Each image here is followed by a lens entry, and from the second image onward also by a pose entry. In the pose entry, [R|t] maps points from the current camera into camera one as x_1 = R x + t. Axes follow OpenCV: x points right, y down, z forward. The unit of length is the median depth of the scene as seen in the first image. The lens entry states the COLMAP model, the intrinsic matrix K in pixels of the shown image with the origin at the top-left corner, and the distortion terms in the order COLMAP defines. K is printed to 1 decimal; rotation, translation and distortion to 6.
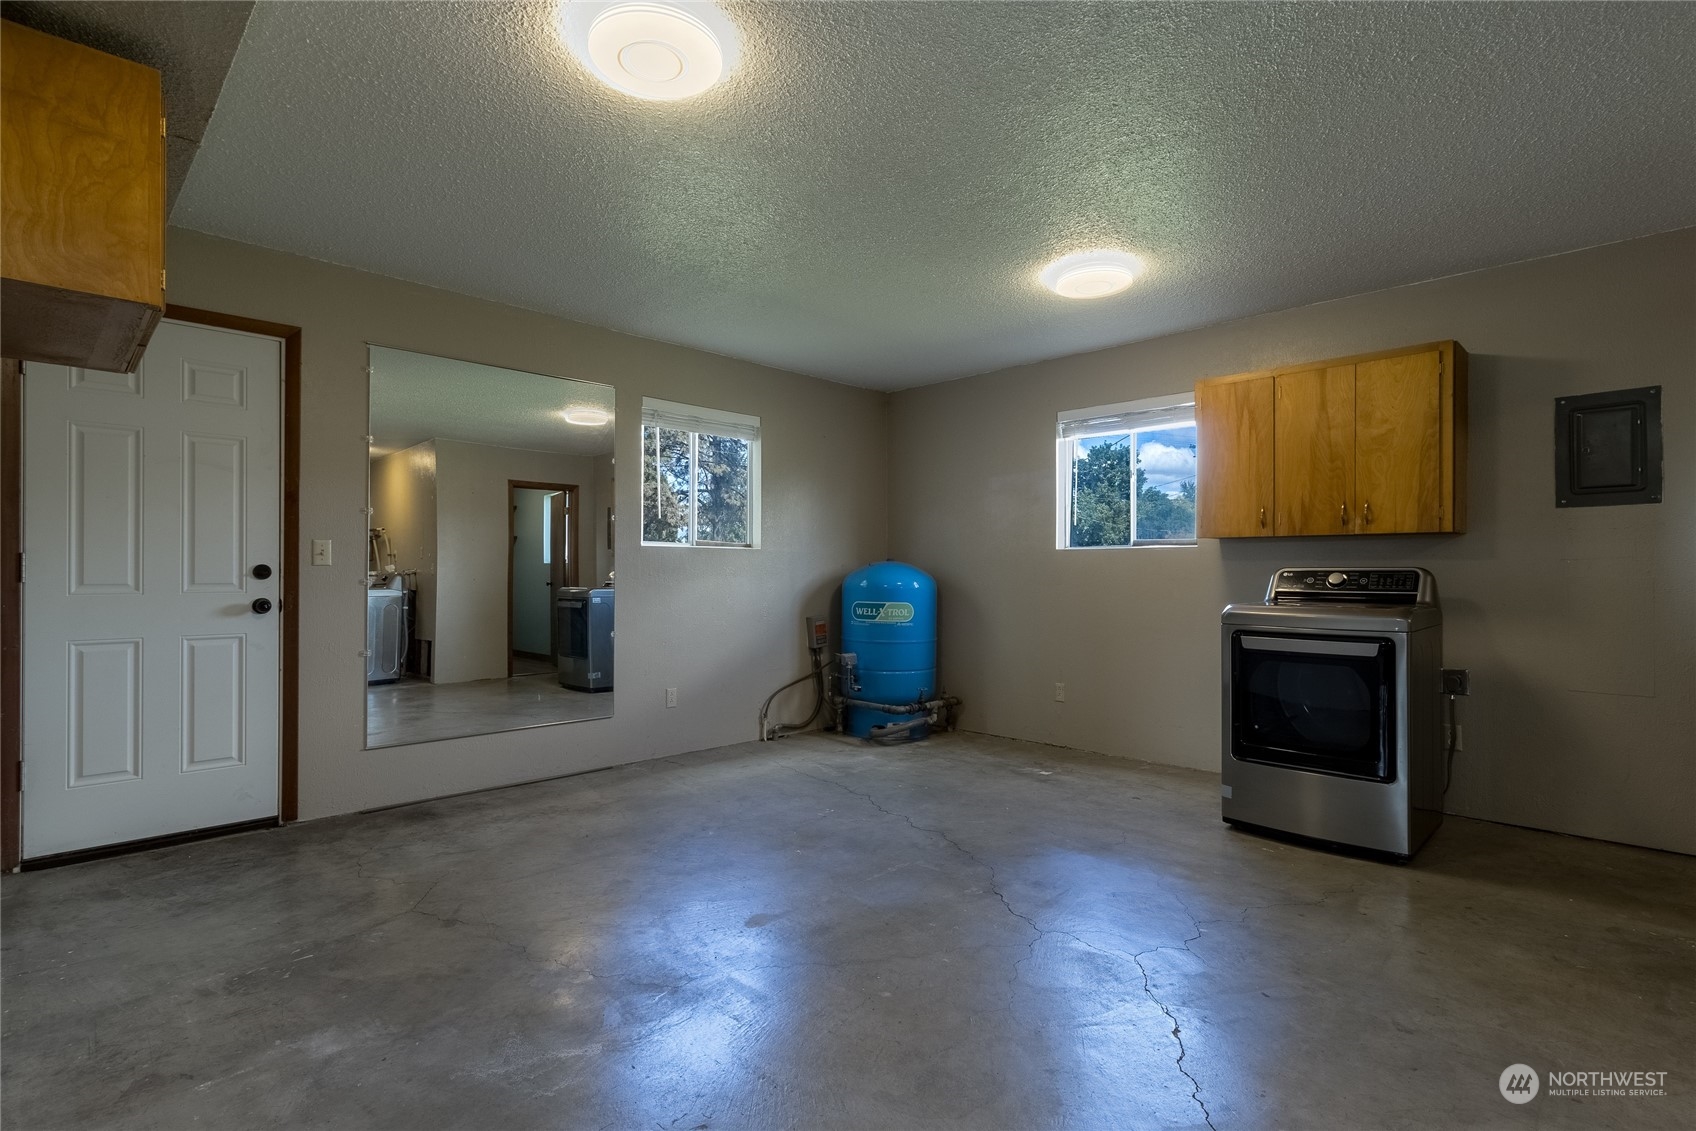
lens RADIAL K [[800.7, 0, 848.5], [0, 800.7, 568.5], [0, 0, 1]] dist [0.000576, 0.000511]
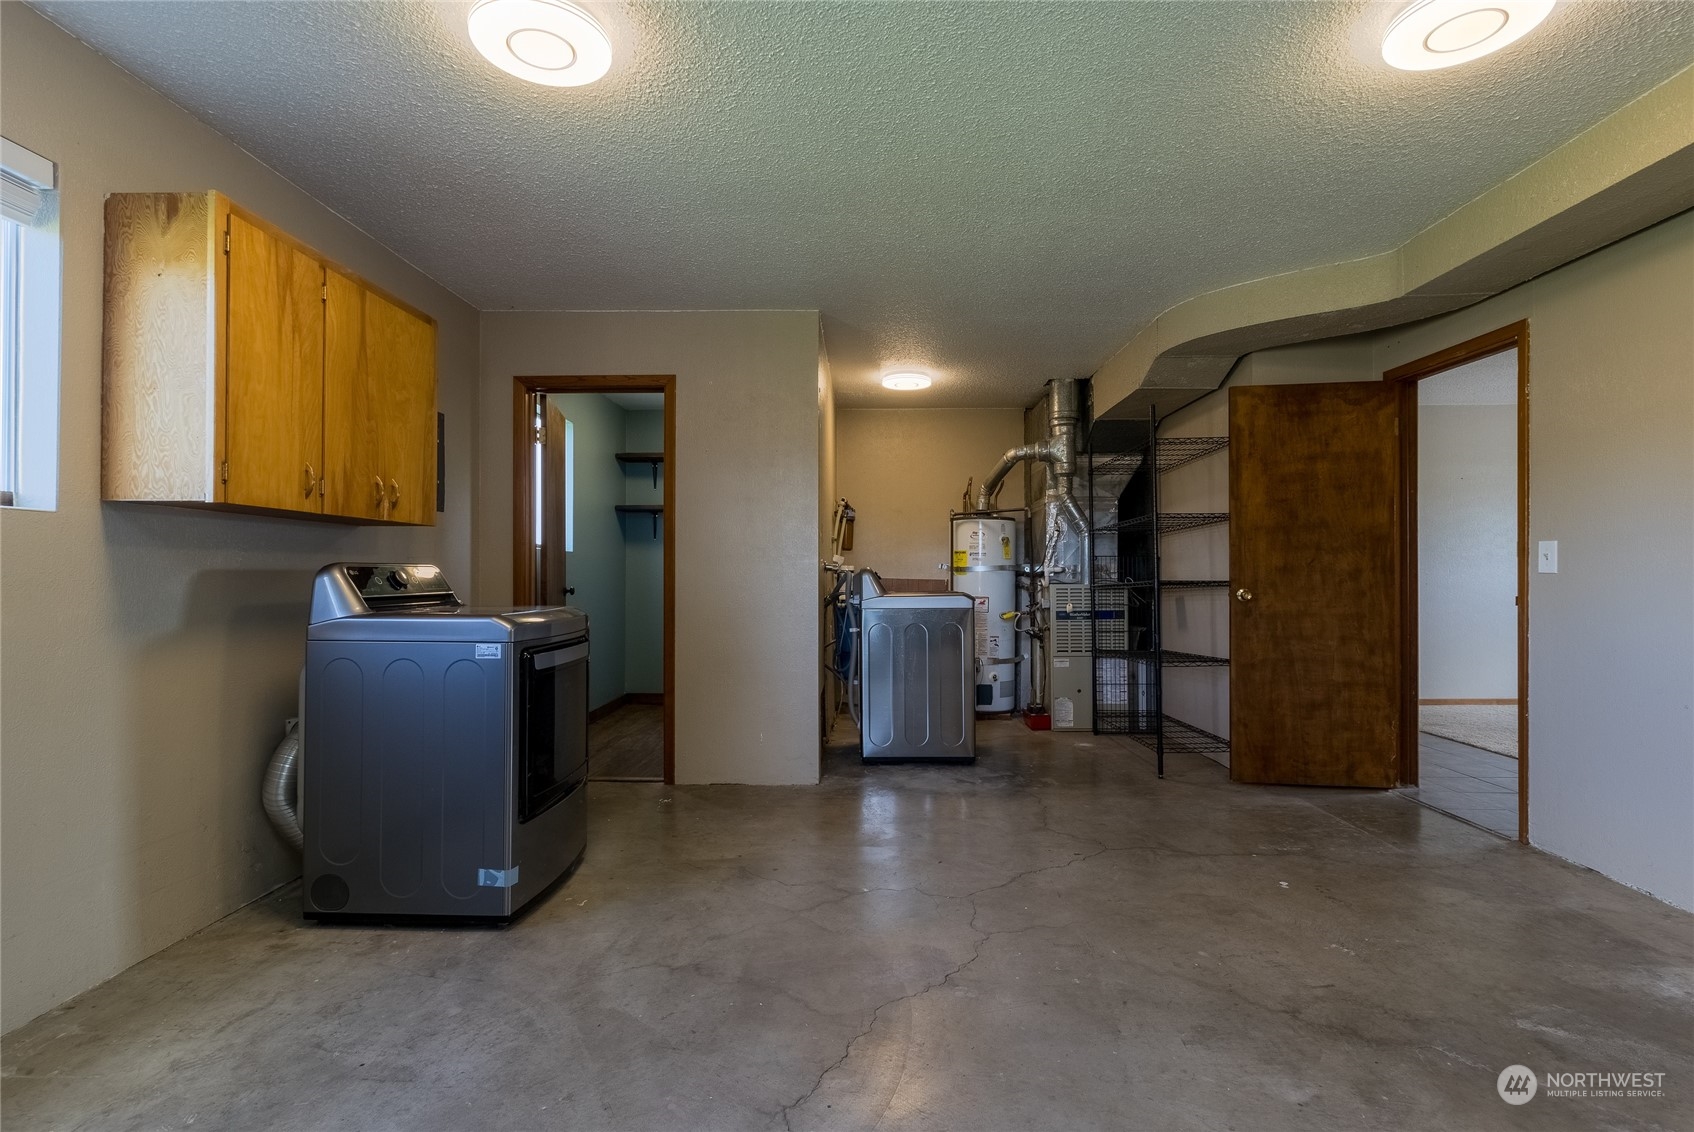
lens RADIAL K [[799.8, 0, 850.5], [0, 799.8, 566.0], [0, 0, 1]] dist [0.000576, 0.000511]
pose [[-0.681469, -0.001170, 0.731846, -0.241025], [-0.008524, 0.999944, -0.006339, 0.002263], [-0.731797, -0.010558, -0.681441, 1.190847]]
